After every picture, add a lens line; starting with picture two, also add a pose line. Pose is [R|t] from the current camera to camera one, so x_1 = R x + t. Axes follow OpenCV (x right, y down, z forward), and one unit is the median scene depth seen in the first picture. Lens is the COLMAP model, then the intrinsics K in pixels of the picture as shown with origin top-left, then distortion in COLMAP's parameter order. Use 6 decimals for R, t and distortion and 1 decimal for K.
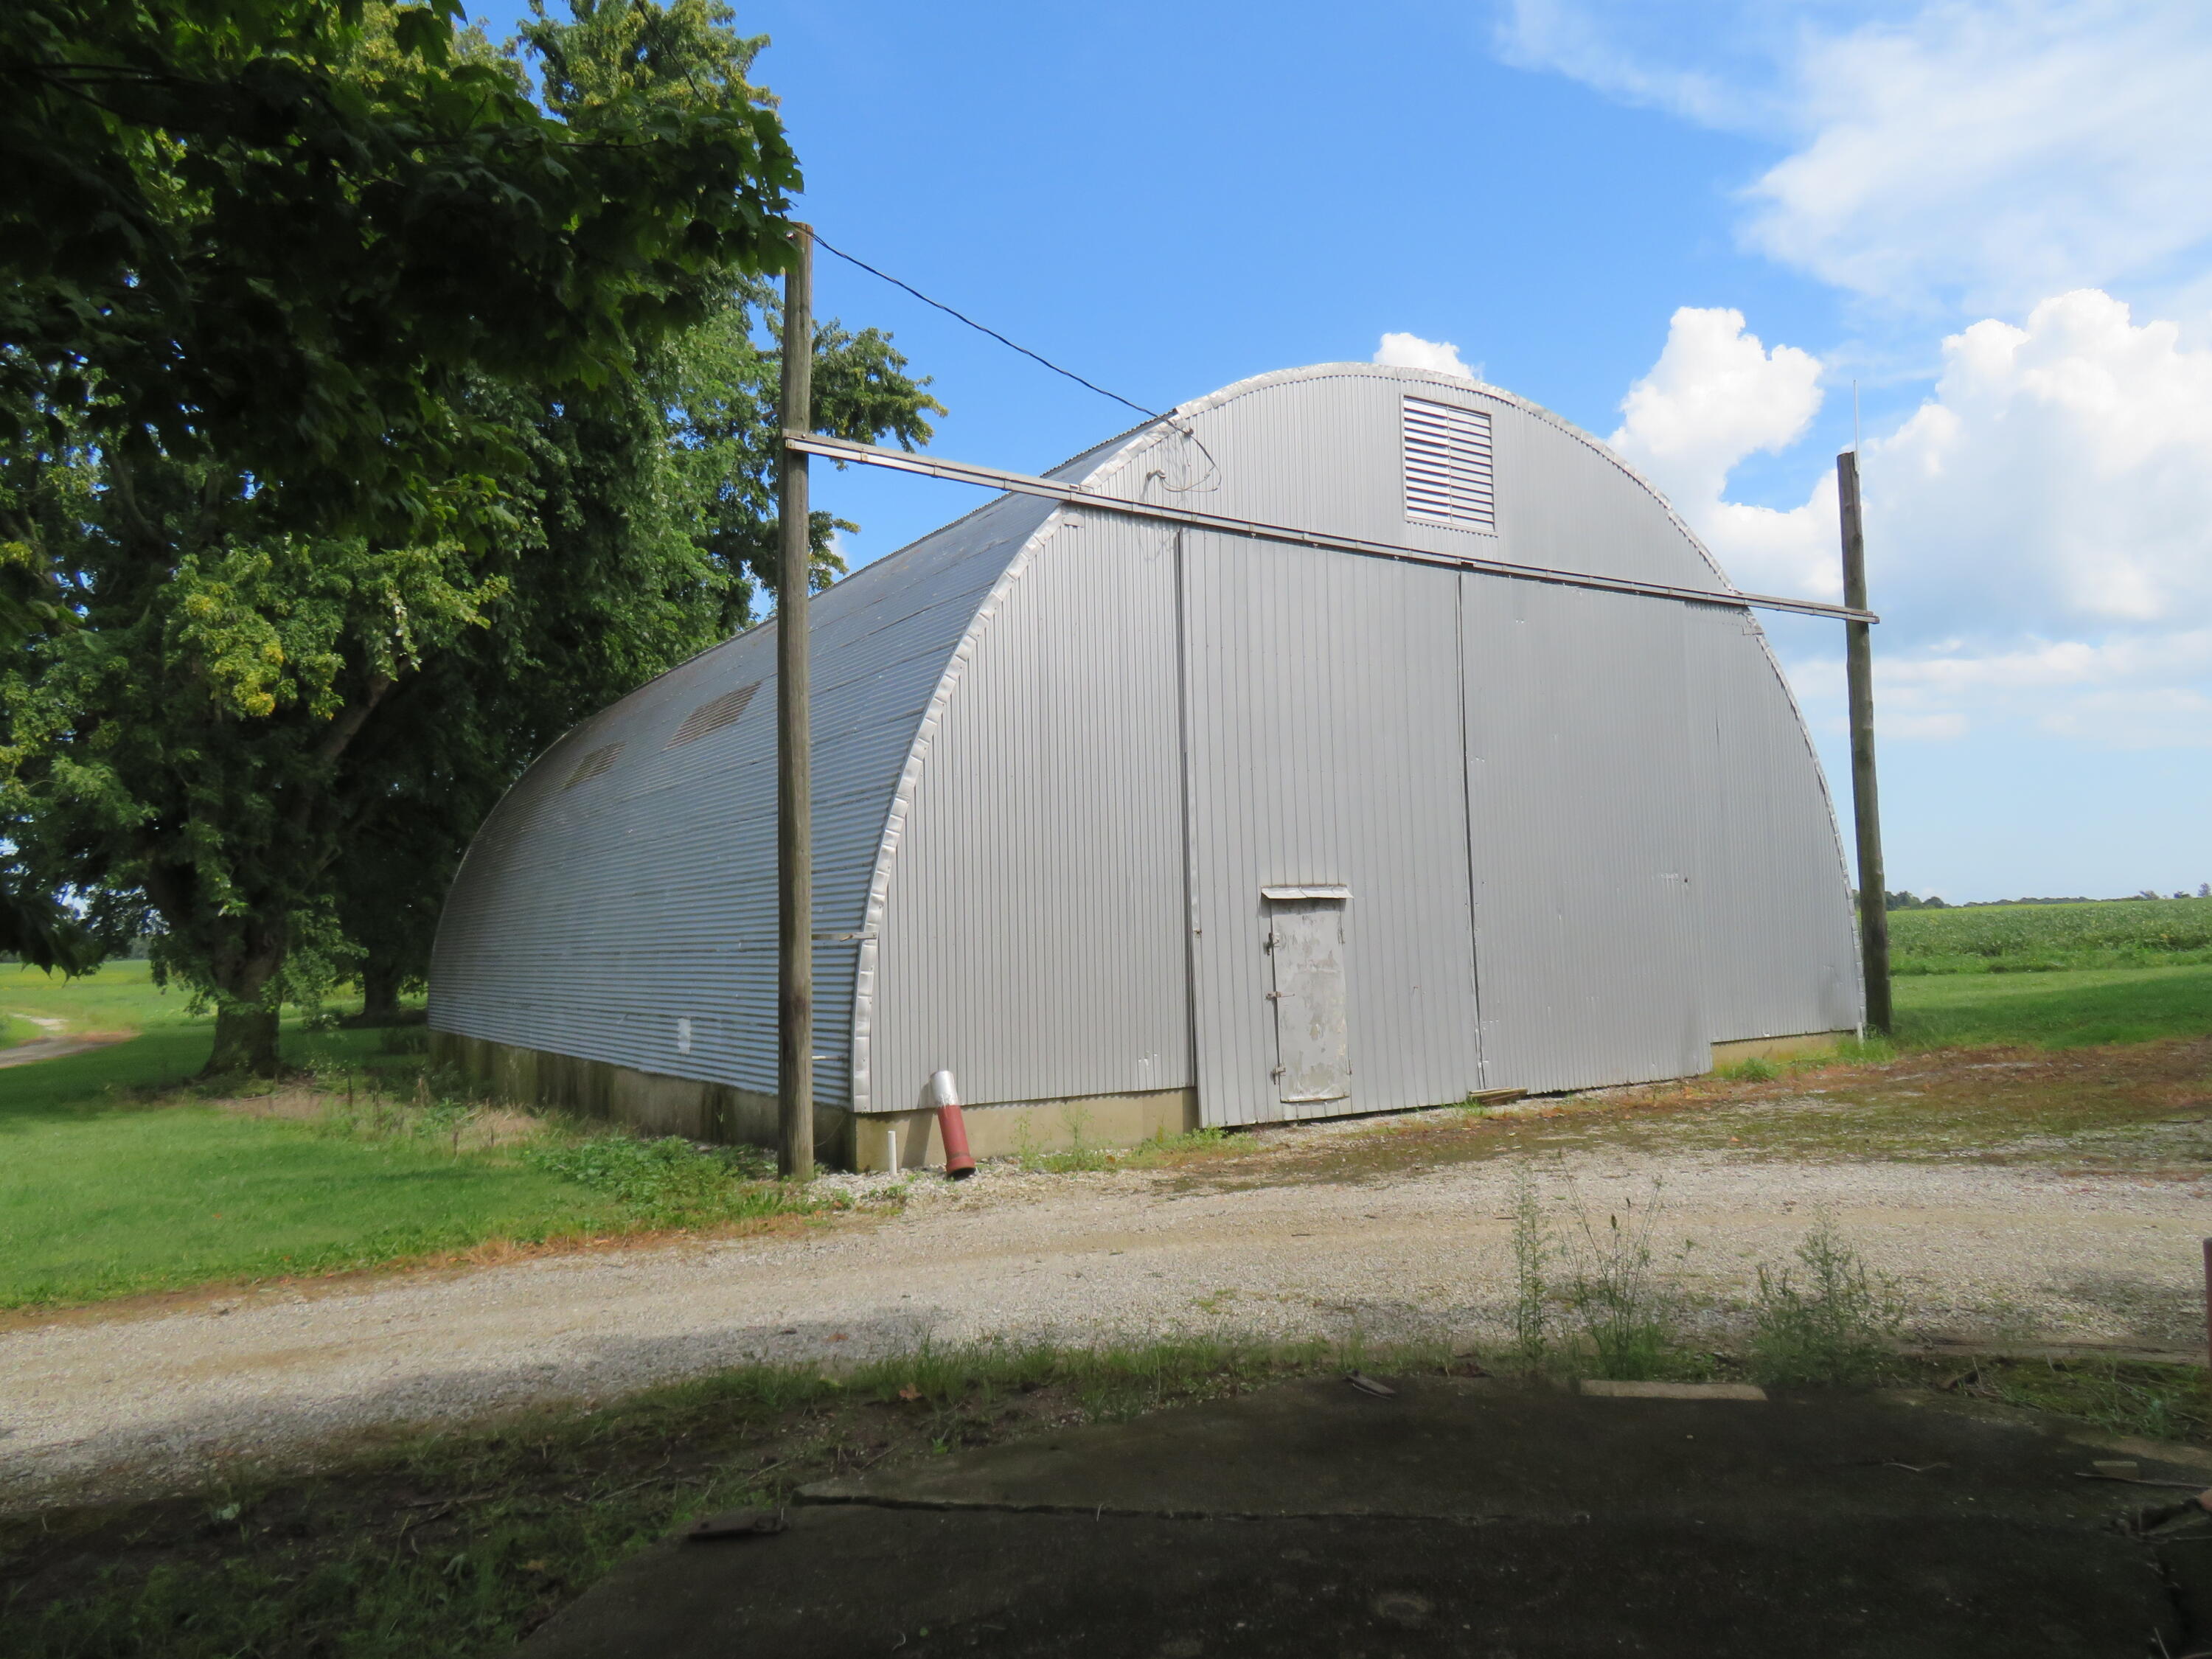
lens RADIAL K [[1582.6, 0, 1106.6], [0, 1582.6, 823.1], [0, 0, 1]] dist [-0.009334, 0.005380]
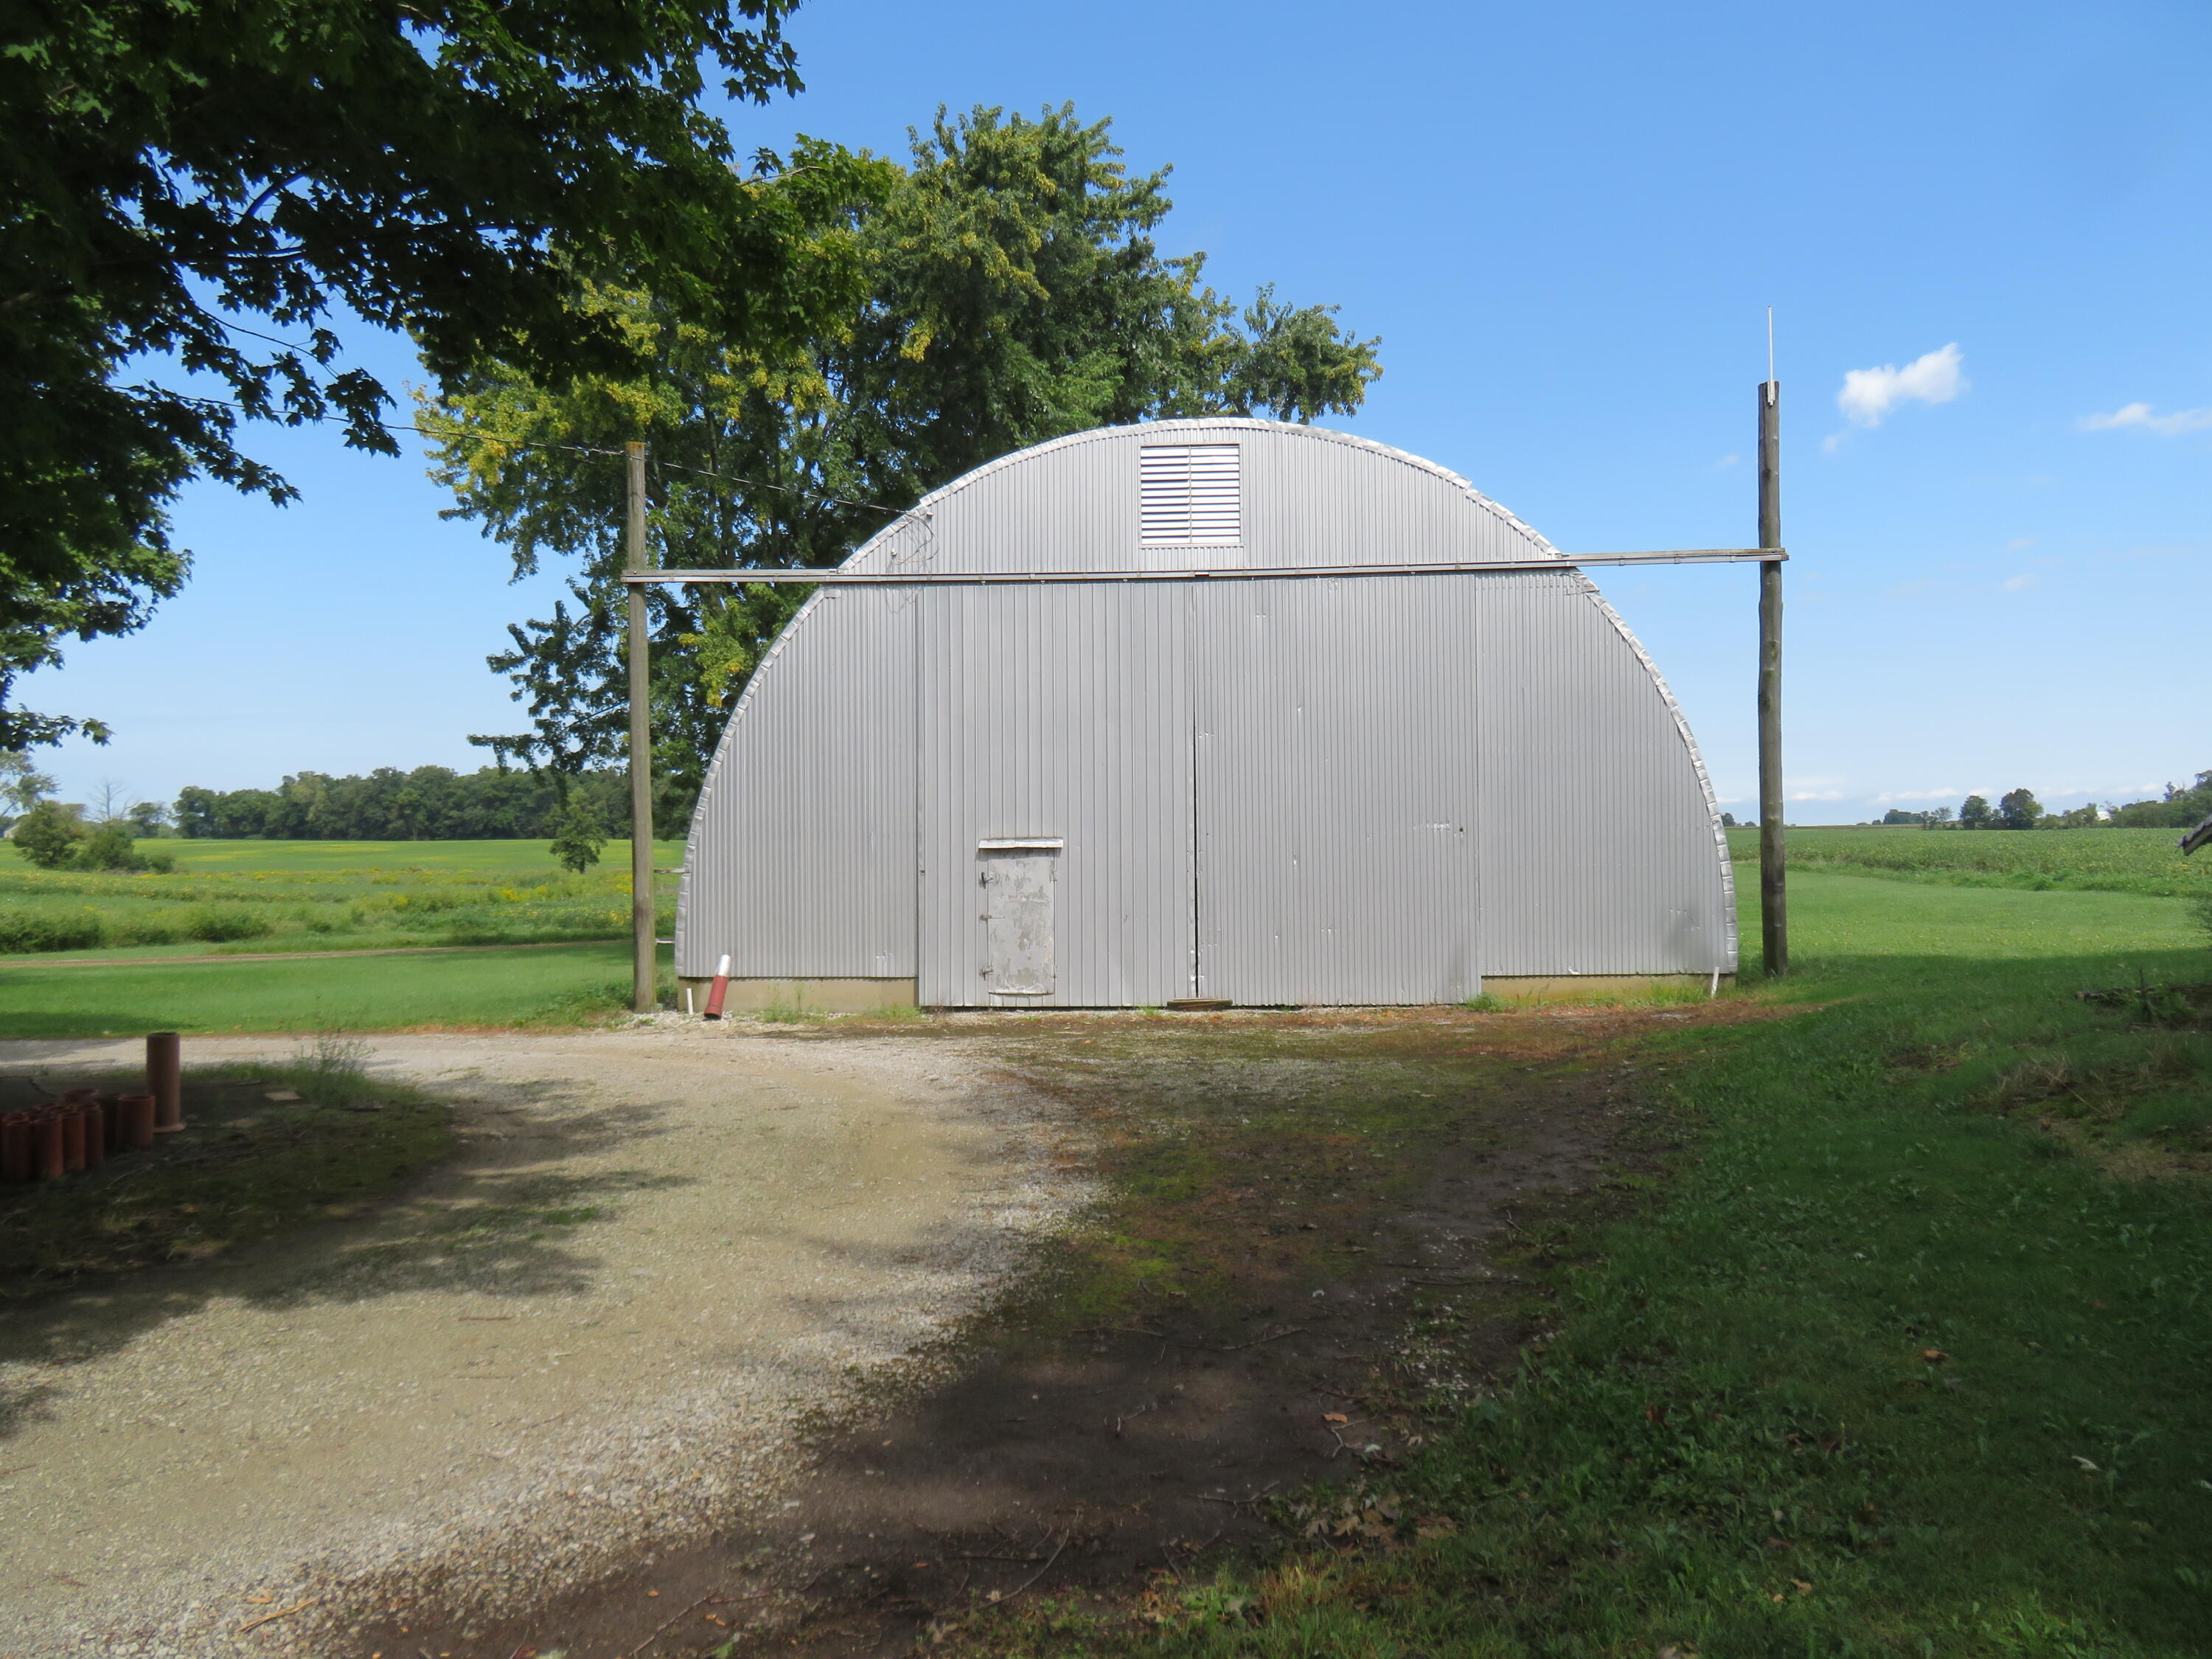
lens RADIAL K [[1582.6, 0, 1101.1], [0, 1582.6, 836.0], [0, 0, 1]] dist [-0.009334, 0.005380]
pose [[0.803221, 0.013658, -0.595525, 0.995831], [0.036609, 0.996716, 0.072235, -0.058973], [0.594555, -0.079822, 0.800083, -0.054630]]
